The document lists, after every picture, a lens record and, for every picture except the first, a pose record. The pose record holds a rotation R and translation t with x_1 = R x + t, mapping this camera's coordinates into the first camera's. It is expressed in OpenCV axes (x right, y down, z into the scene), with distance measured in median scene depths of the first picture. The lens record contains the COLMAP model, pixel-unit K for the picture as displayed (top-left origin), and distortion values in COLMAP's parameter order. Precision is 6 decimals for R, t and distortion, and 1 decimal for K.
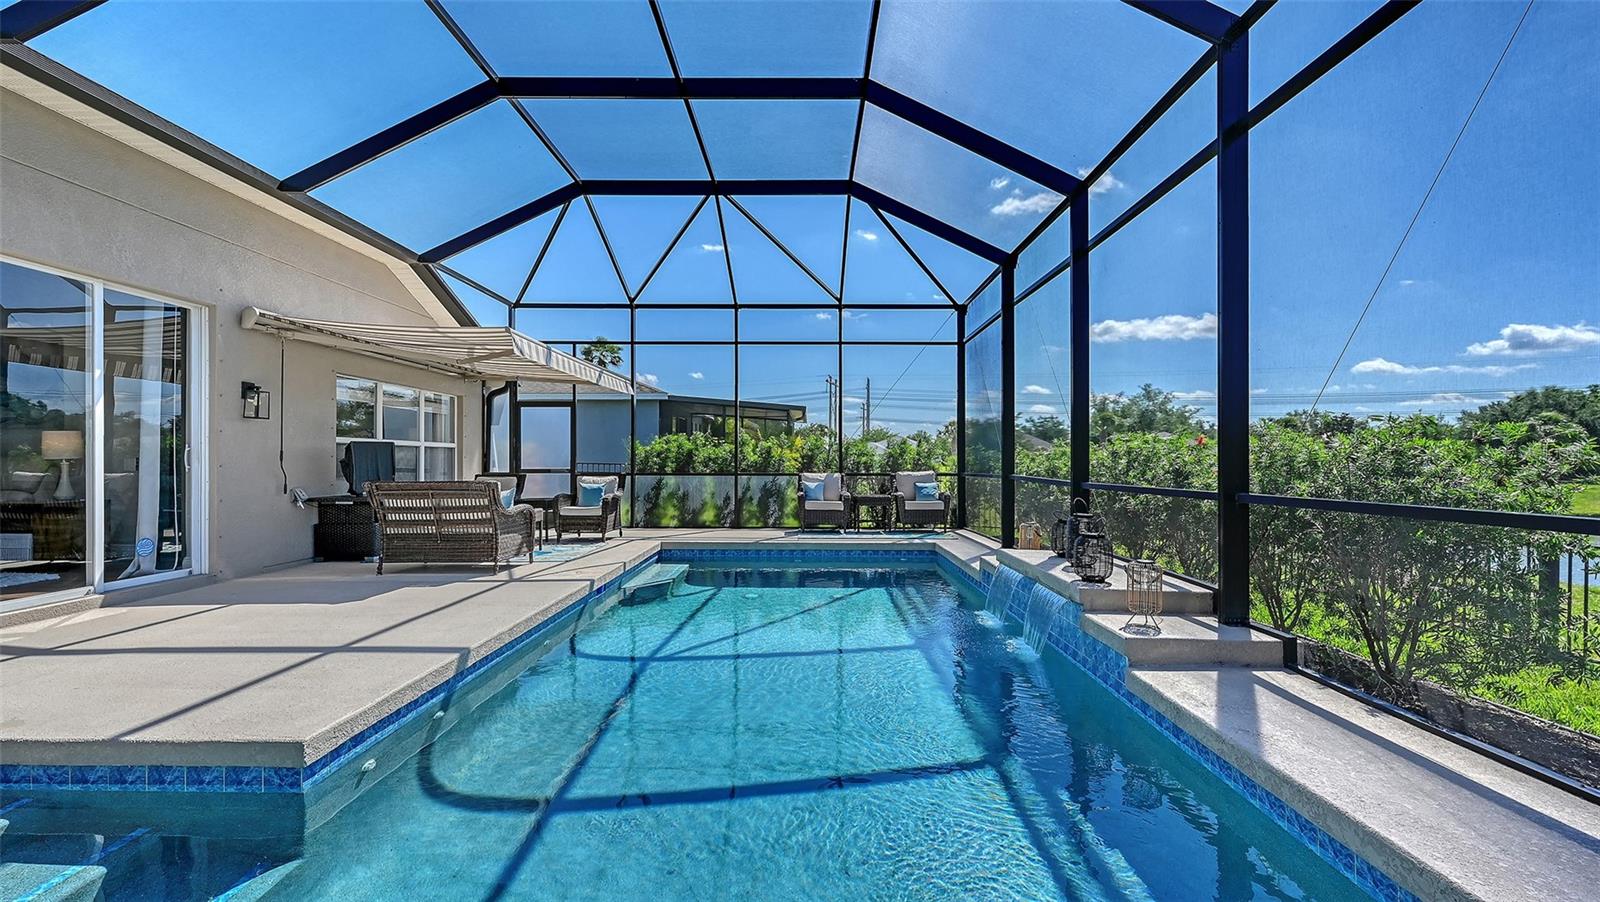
lens RADIAL K [[686.2, 0, 803.5], [0, 686.2, 458.5], [0, 0, 1]] dist [-0.007470, -0.000054]
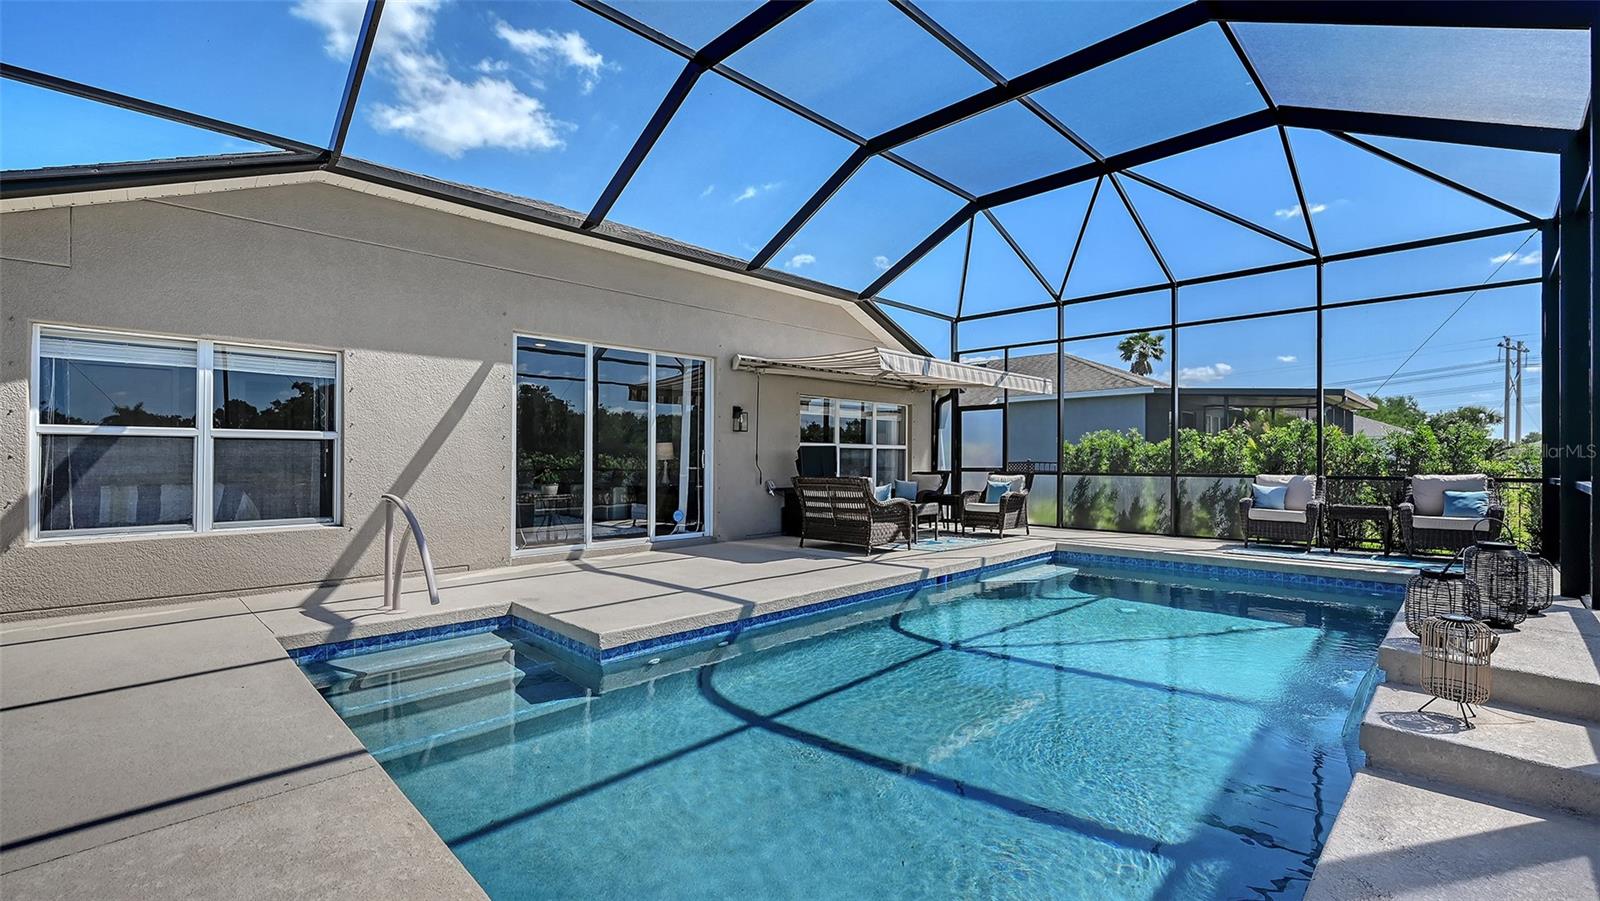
lens RADIAL K [[680.8, 0, 804.1], [0, 680.8, 456.5], [0, 0, 1]] dist [-0.004957, 0.000396]
pose [[0.710224, -0.005340, -0.703956, 0.222502], [0.004954, 0.999984, -0.002587, -0.001241], [0.703959, -0.001650, 0.710239, 0.054617]]
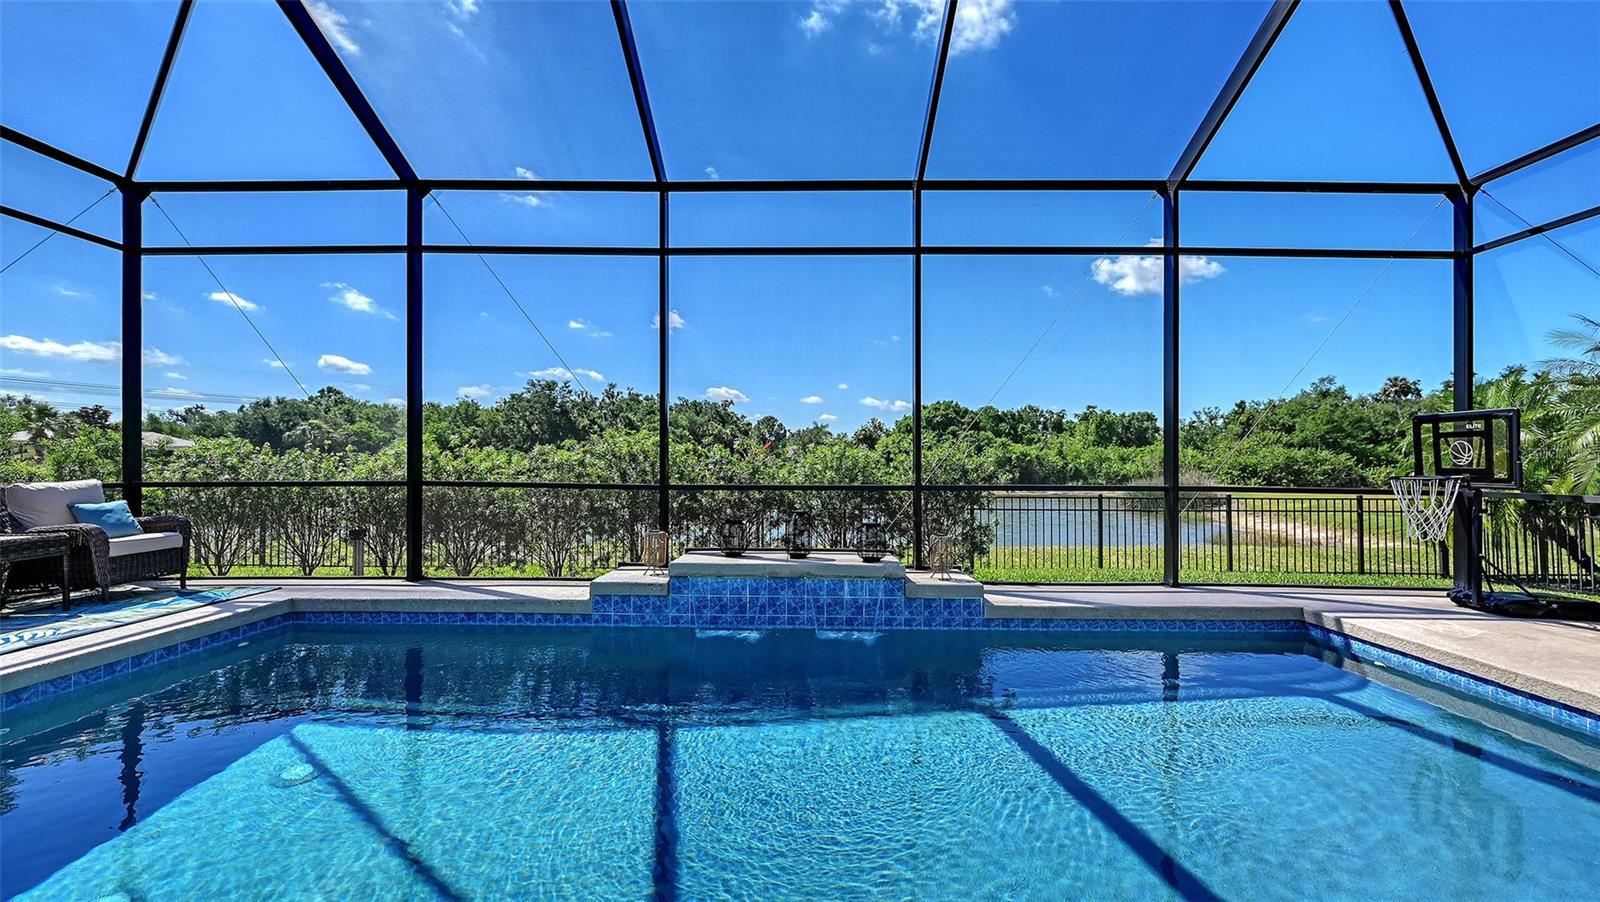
lens RADIAL K [[645.9, 0, 801.4], [0, 645.9, 459.4], [0, 0, 1]] dist [0.002797, -0.001141]
pose [[0.008503, 0.003435, 0.999958, -0.369670], [-0.008693, 0.999957, -0.003361, -0.000373], [-0.999926, -0.008664, 0.008533, 0.554602]]
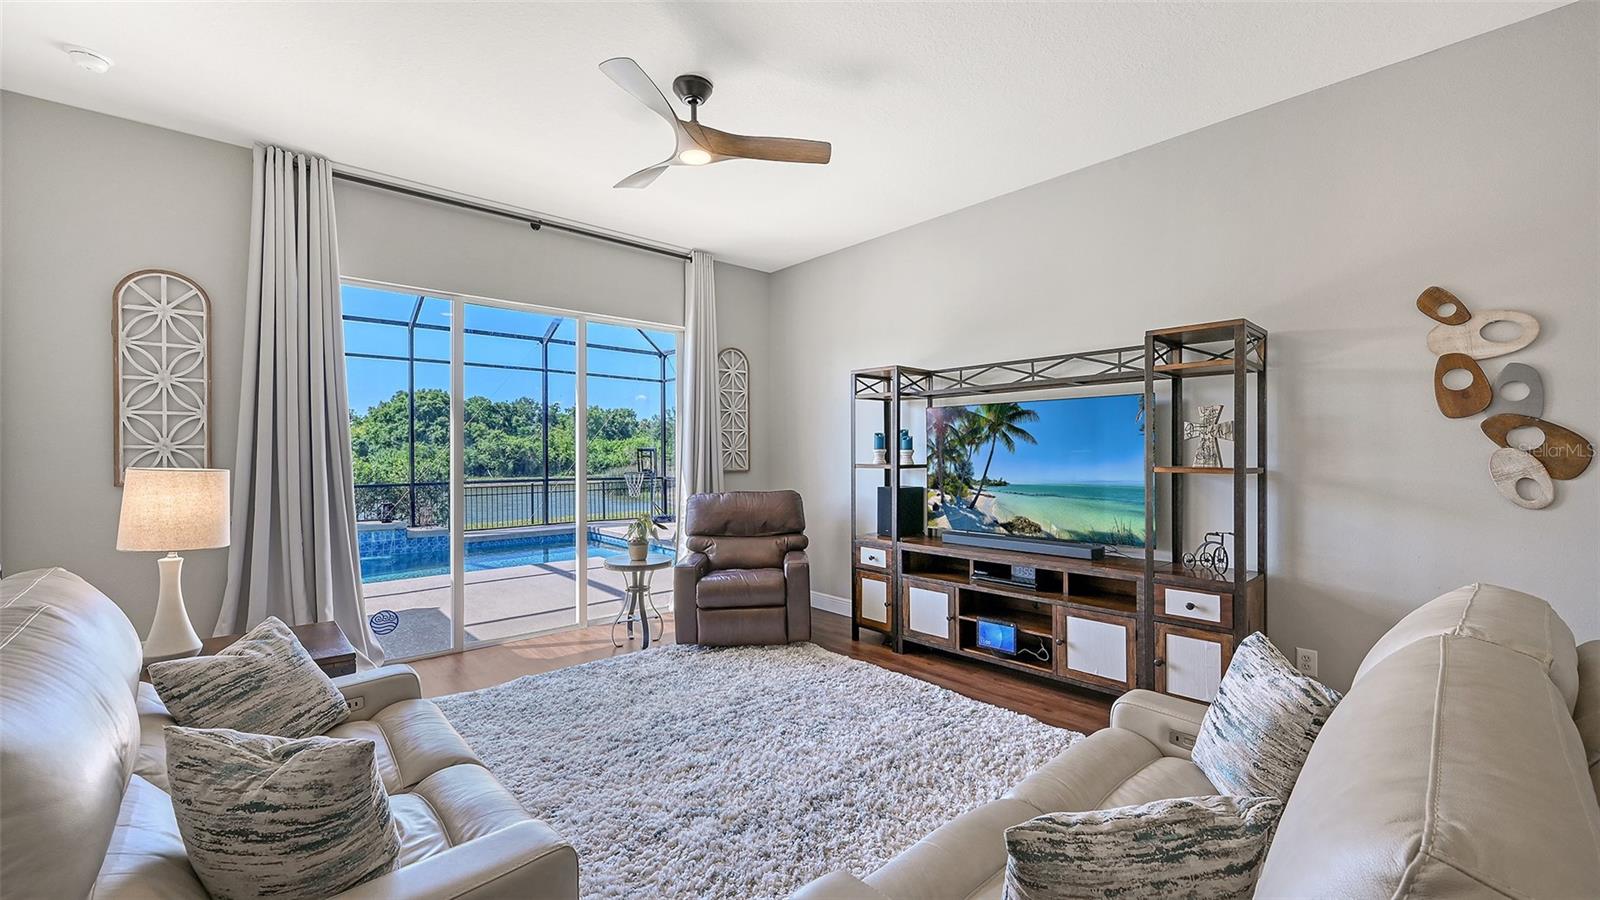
lens RADIAL K [[643.0, 0, 803.9], [0, 643.0, 455.9], [0, 0, 1]] dist [-0.008689, -0.000572]
pose [[-0.669997, -0.004075, 0.742352, -1.141525], [-0.001433, 0.999990, 0.004196, -0.036377], [-0.742362, 0.001748, -0.669996, 0.710461]]
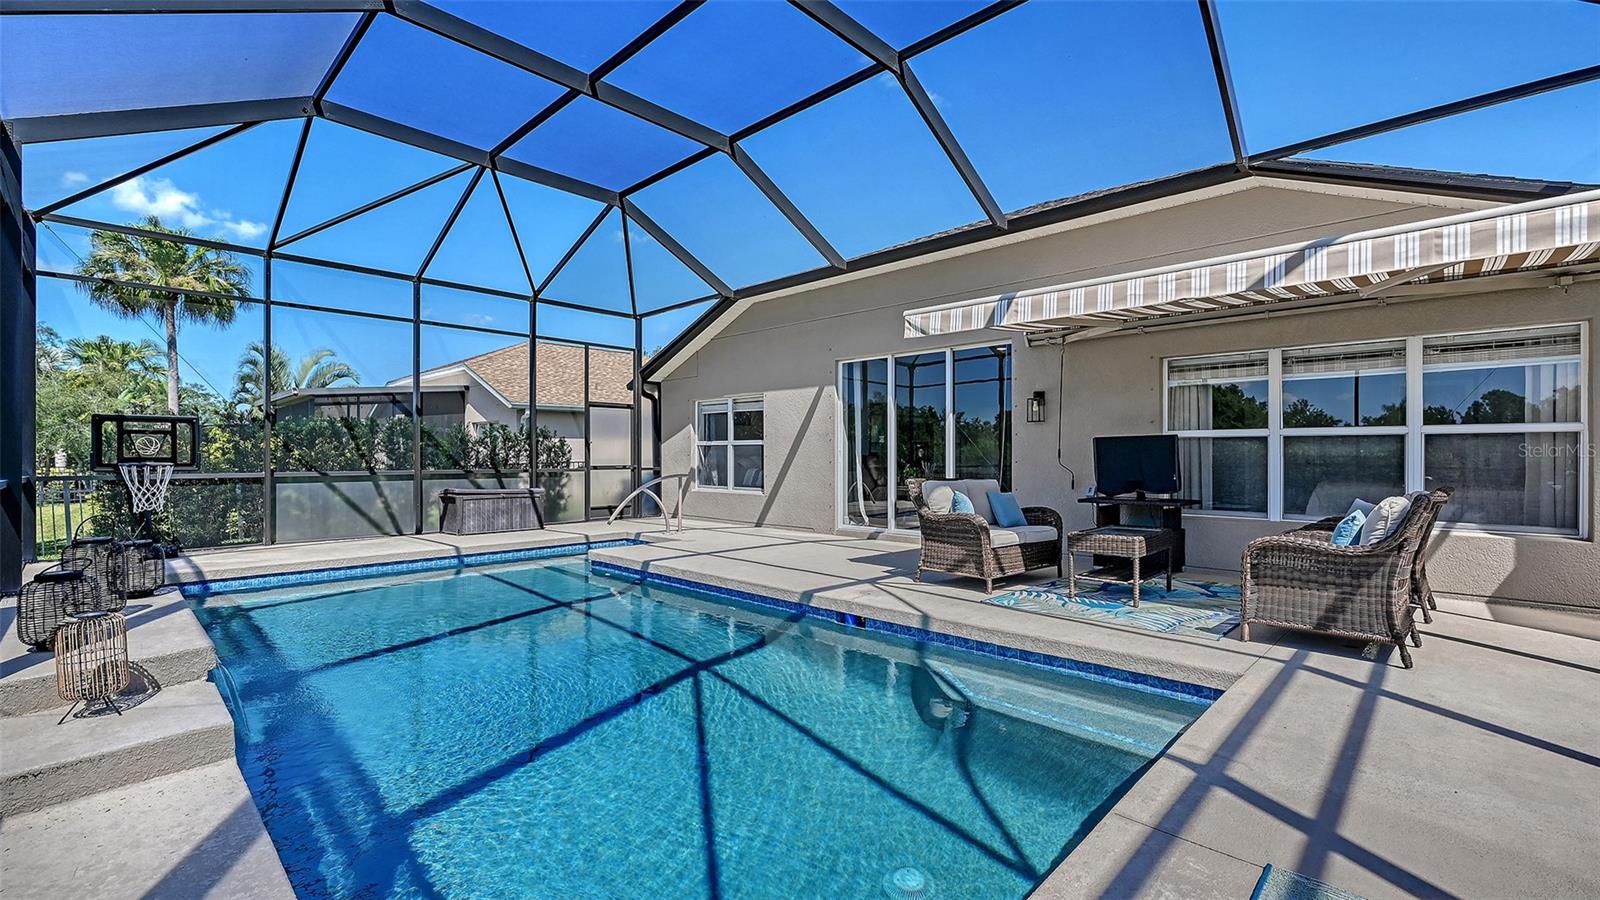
lens RADIAL K [[680.8, 0, 808.1], [0, 680.8, 463.1], [0, 0, 1]] dist [-0.004957, 0.000396]
pose [[-0.689893, 0.004647, -0.723897, 0.229304], [0.000645, 0.999983, 0.005805, 0.003574], [0.723911, 0.003538, -0.689884, 1.094828]]
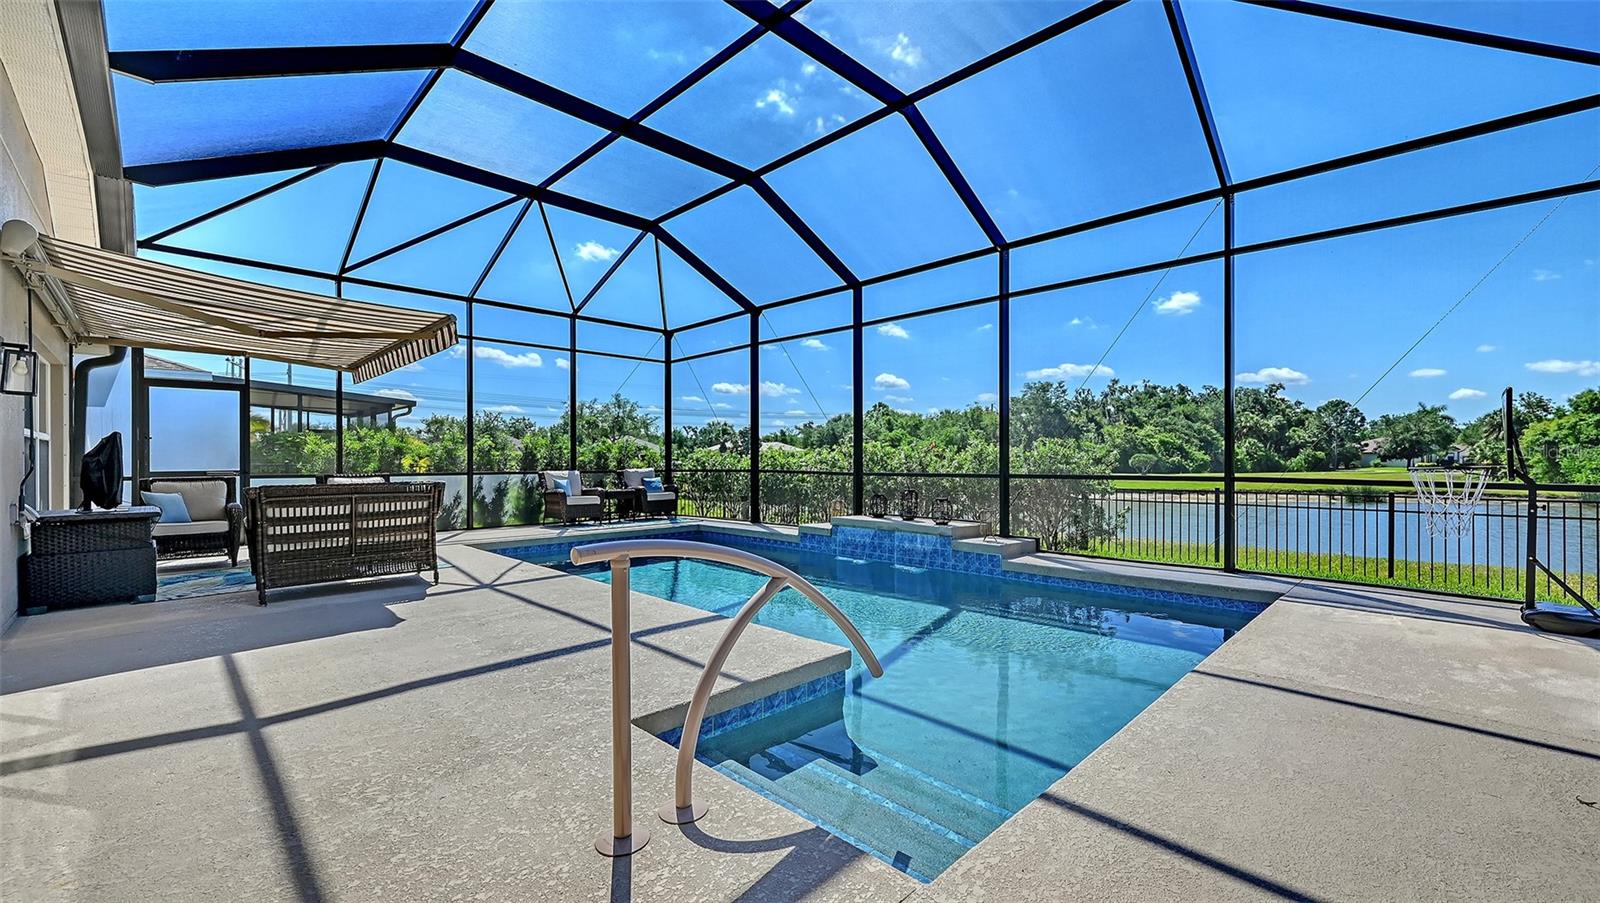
lens RADIAL K [[645.9, 0, 808.1], [0, 645.9, 463.9], [0, 0, 1]] dist [0.002797, -0.001141]
pose [[0.697266, -0.006654, 0.716782, -0.522905], [-0.000017, 0.999957, 0.009299, 0.000606], [-0.716813, -0.006496, 0.697235, 0.022581]]
